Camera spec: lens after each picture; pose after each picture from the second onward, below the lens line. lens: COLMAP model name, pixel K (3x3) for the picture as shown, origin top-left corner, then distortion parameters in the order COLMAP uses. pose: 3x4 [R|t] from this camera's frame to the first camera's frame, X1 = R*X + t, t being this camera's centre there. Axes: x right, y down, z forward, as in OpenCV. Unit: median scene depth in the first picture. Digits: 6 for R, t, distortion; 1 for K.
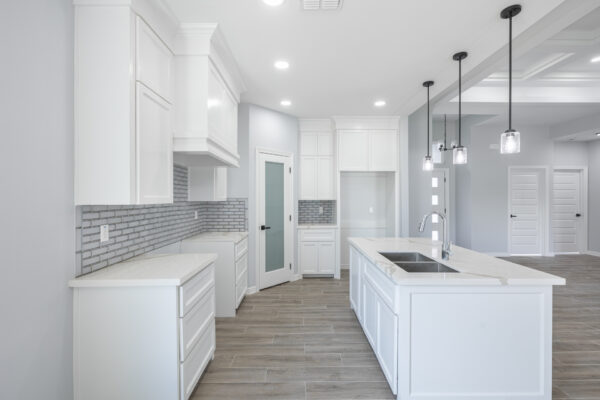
lens RADIAL K [[268.5, 0, 298.9], [0, 268.5, 198.9], [0, 0, 1]] dist [-0.004387, -0.000139]
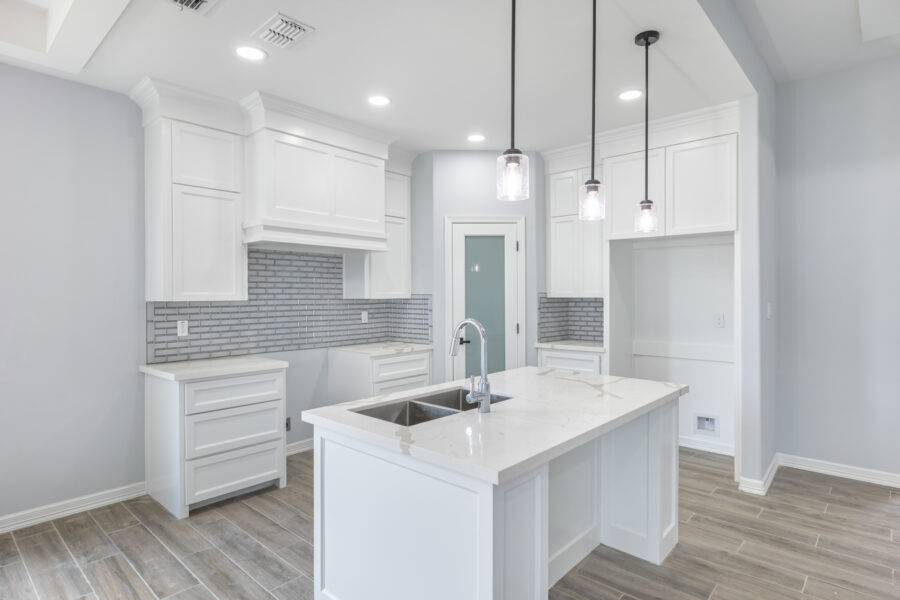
lens RADIAL K [[485.6, 0, 448.5], [0, 485.6, 297.5], [0, 0, 1]] dist [0.004893, 0.000825]
pose [[0.740292, 0.003703, -0.672275, 1.130070], [-0.000044, 0.999985, 0.005459, -0.003076], [0.672285, -0.004012, 0.740281, 0.241102]]
